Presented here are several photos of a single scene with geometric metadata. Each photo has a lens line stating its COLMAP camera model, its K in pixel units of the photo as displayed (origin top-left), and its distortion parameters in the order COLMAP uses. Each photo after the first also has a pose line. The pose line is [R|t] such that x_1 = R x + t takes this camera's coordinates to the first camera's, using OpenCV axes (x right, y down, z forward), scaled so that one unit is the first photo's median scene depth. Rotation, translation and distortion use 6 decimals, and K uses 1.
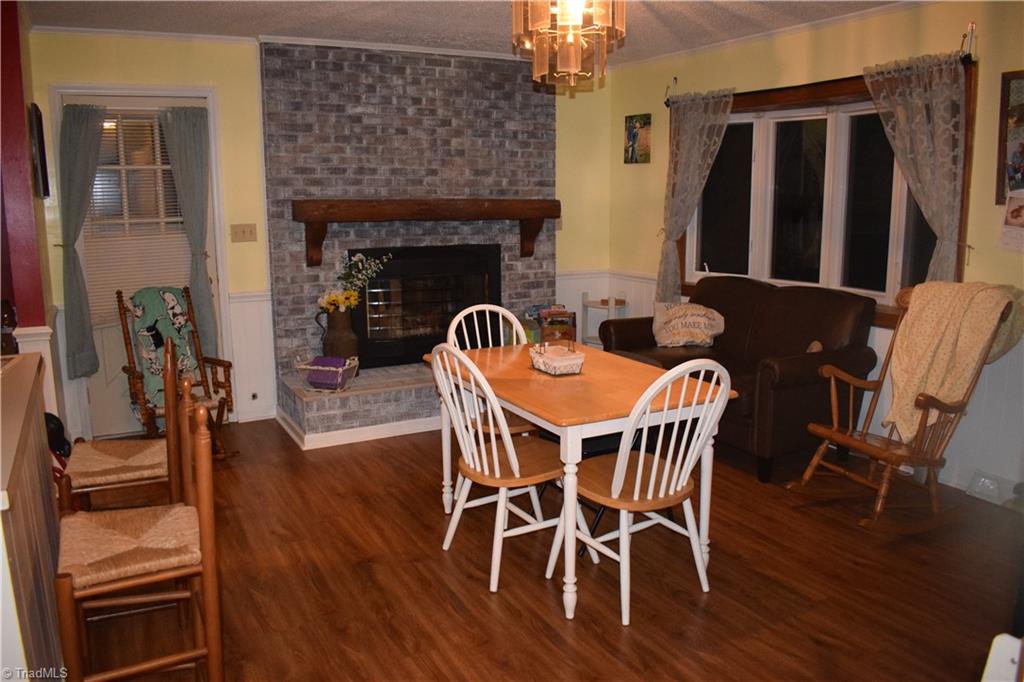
lens RADIAL K [[789.1, 0, 513.0], [0, 789.1, 340.1], [0, 0, 1]] dist [-0.096664, 0.005708]
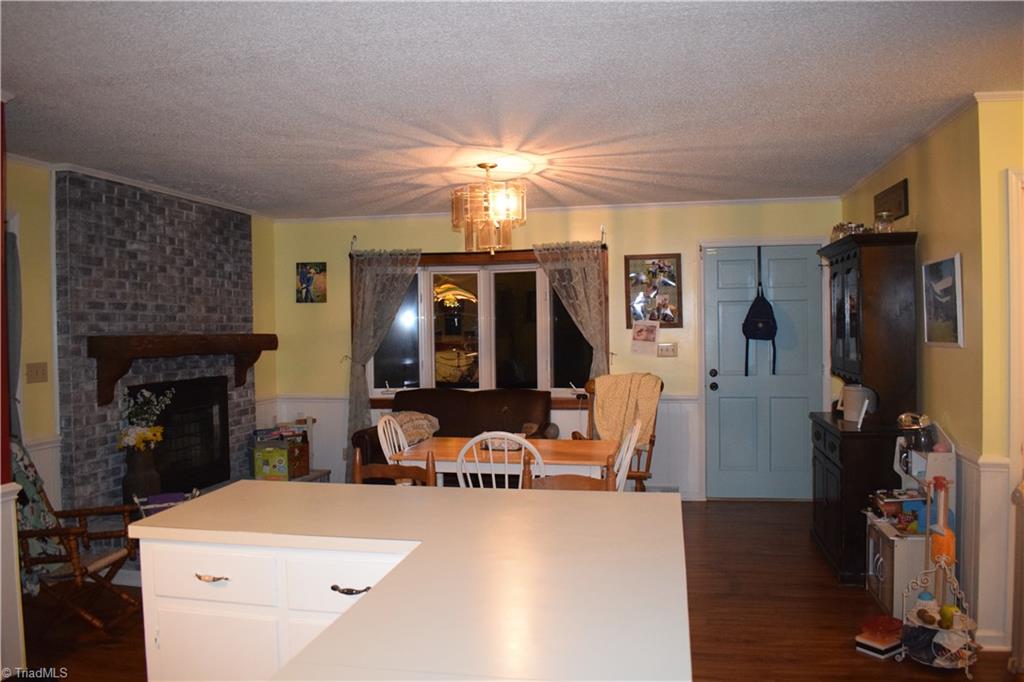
lens RADIAL K [[789.1, 0, 512.3], [0, 789.1, 339.9], [0, 0, 1]] dist [-0.096664, 0.005708]
pose [[0.645496, -0.018319, 0.763544, -0.634772], [0.147245, 0.983943, -0.100874, -0.006197], [-0.749436, 0.177542, 0.637828, 0.028039]]
